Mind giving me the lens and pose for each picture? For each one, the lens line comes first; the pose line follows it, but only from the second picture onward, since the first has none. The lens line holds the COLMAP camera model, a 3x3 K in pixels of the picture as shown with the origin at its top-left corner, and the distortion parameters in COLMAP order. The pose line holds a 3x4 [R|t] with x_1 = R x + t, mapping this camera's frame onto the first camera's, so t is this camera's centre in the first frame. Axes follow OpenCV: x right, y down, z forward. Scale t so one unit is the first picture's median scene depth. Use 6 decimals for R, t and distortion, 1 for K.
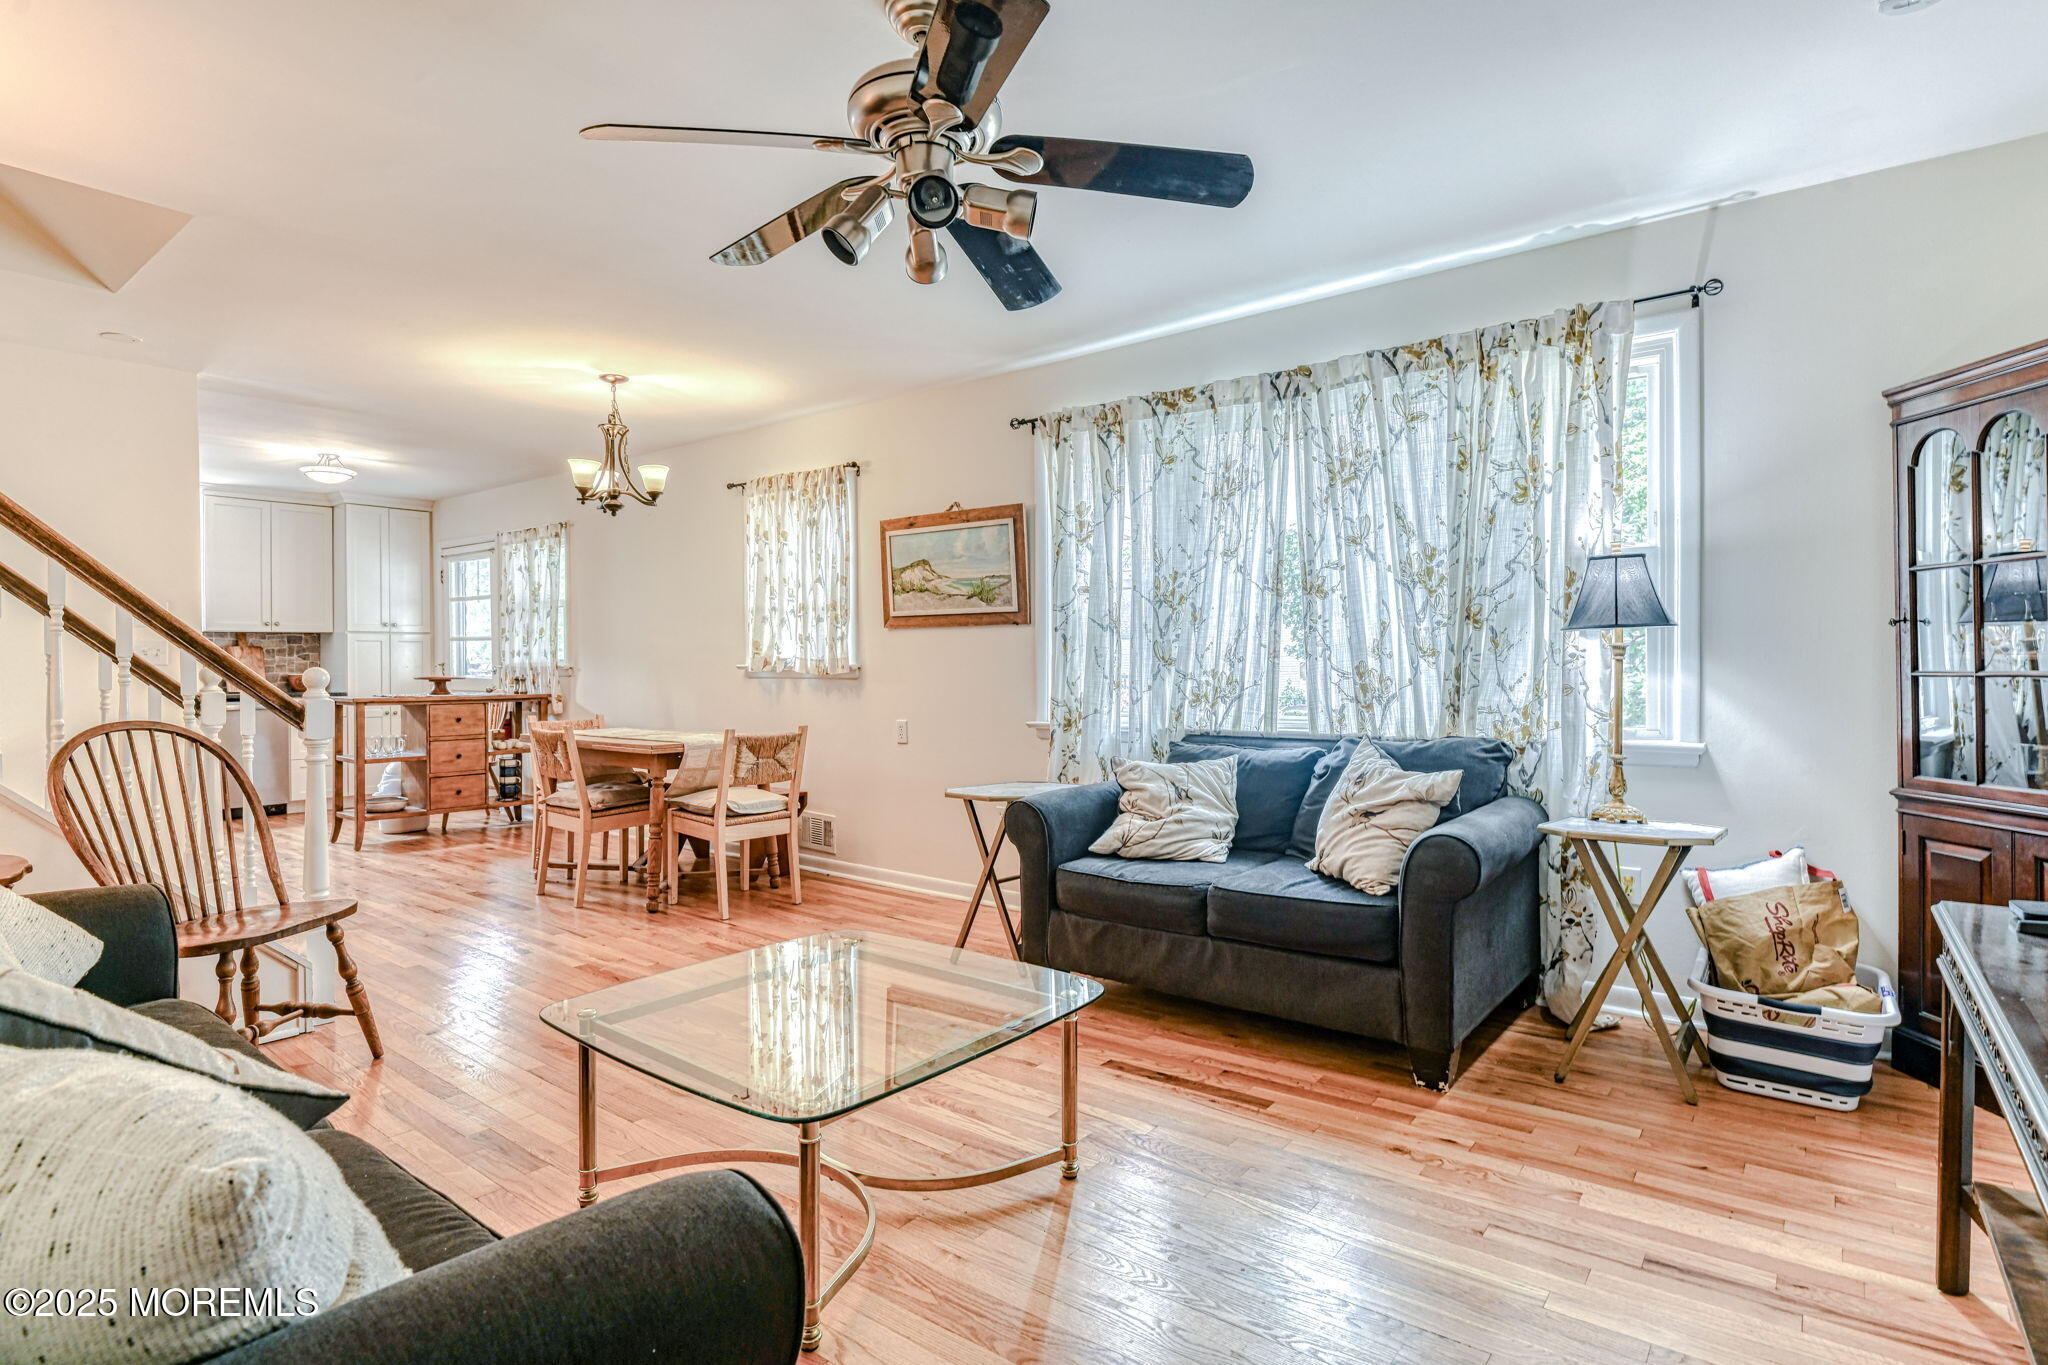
lens RADIAL K [[1004.2, 0, 1039.5], [0, 1004.2, 671.8], [0, 0, 1]] dist [-0.003995, -0.005893]
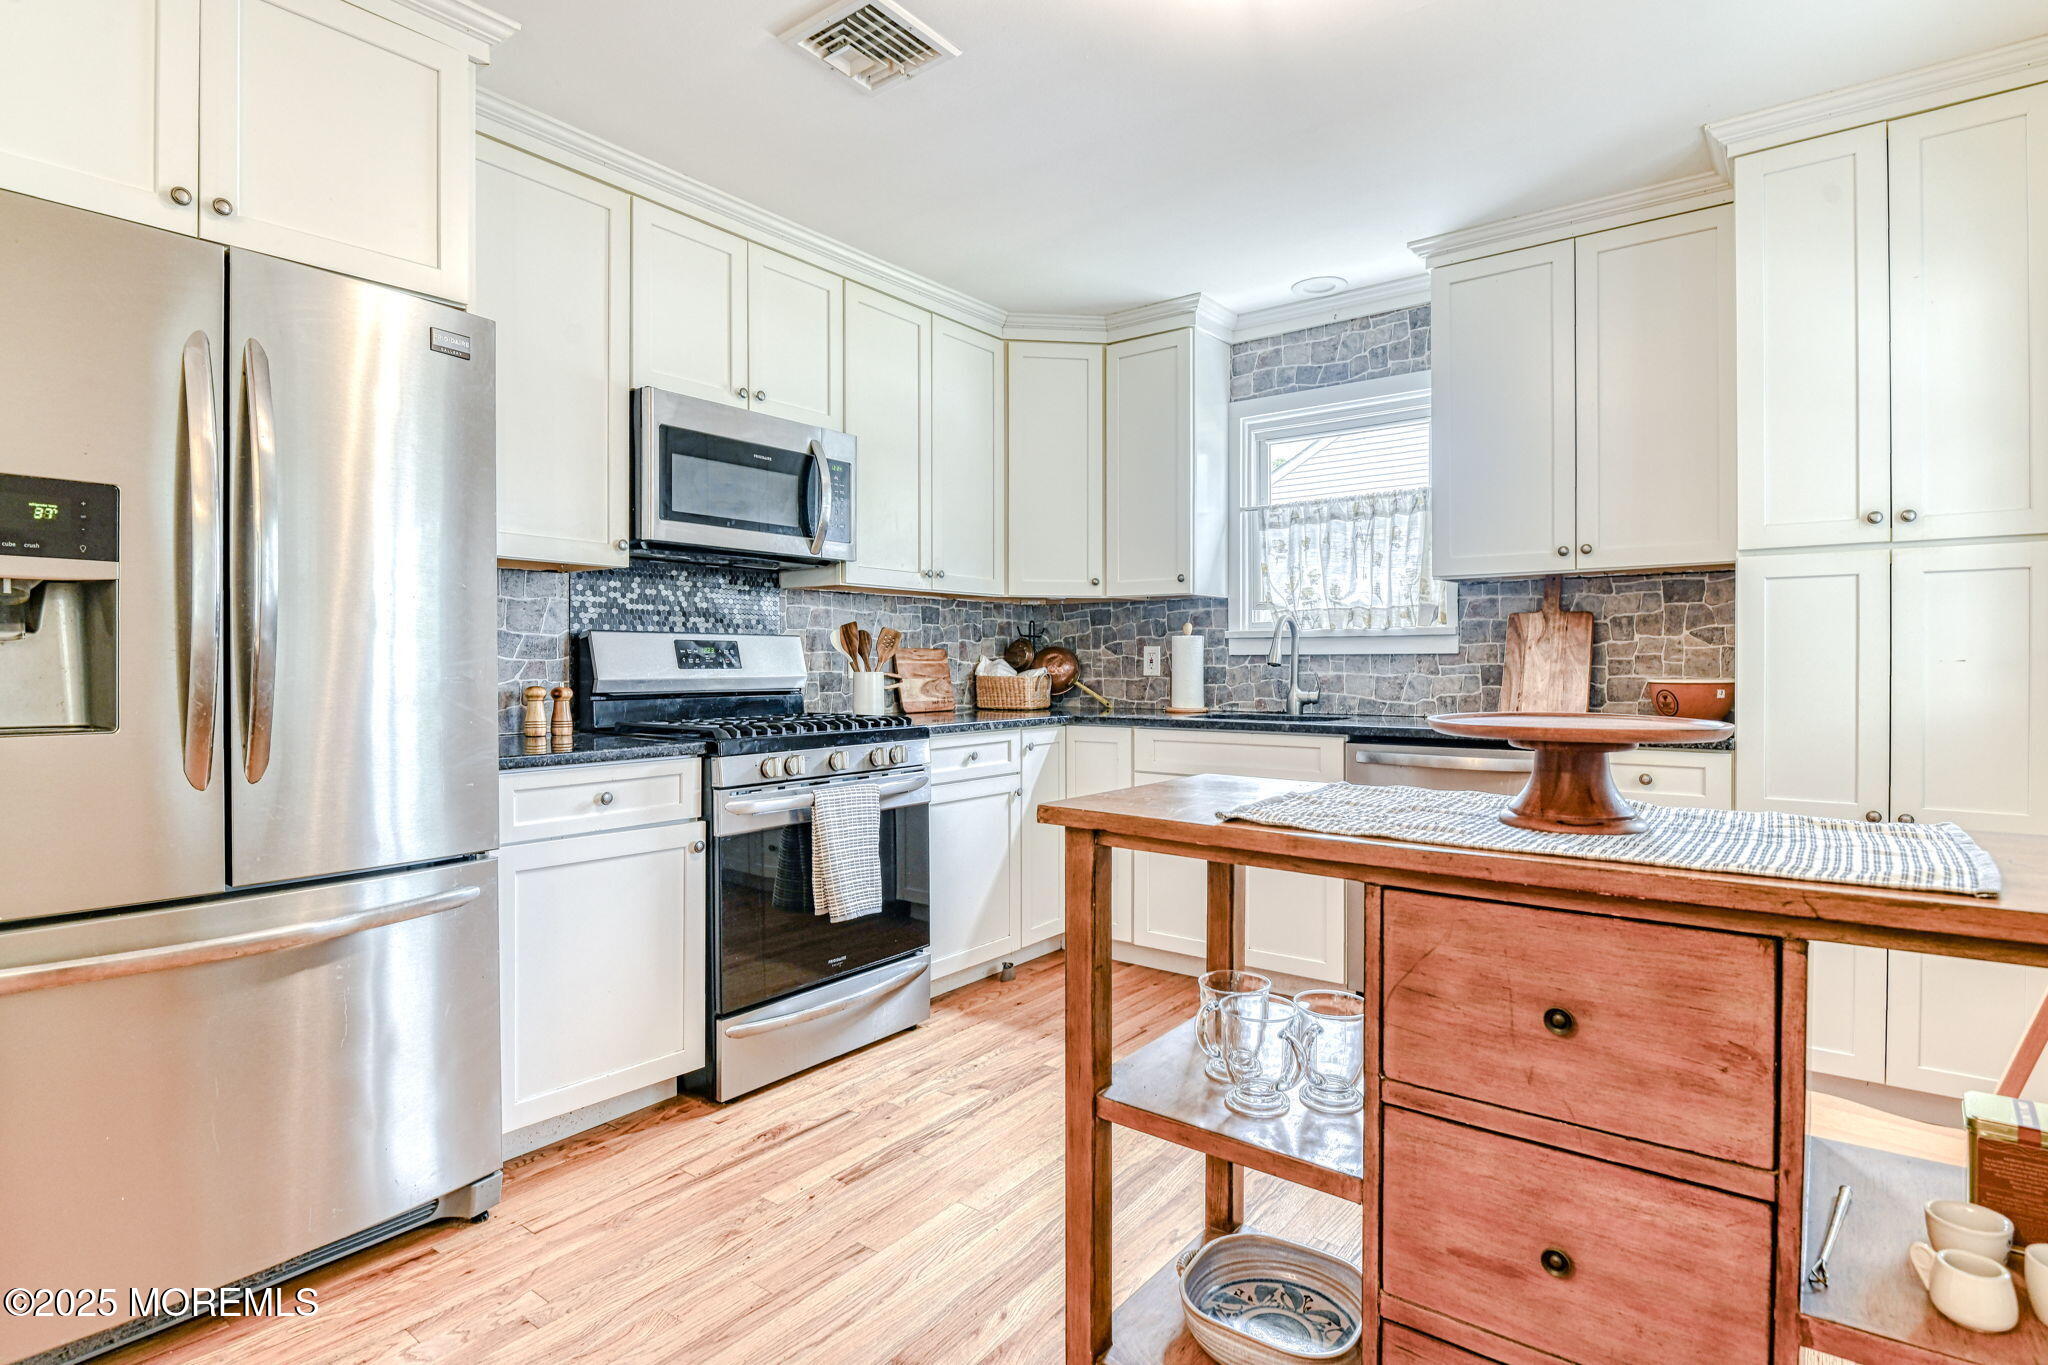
lens RADIAL K [[1076.5, 0, 962.7], [0, 1076.5, 671.3], [0, 0, 1]] dist [-0.004910, -0.011078]
pose [[-0.016410, 0.010823, -0.999807, -0.410501], [0.000034, 0.999941, 0.010824, -0.006575], [0.999865, 0.000144, -0.016409, 0.897518]]
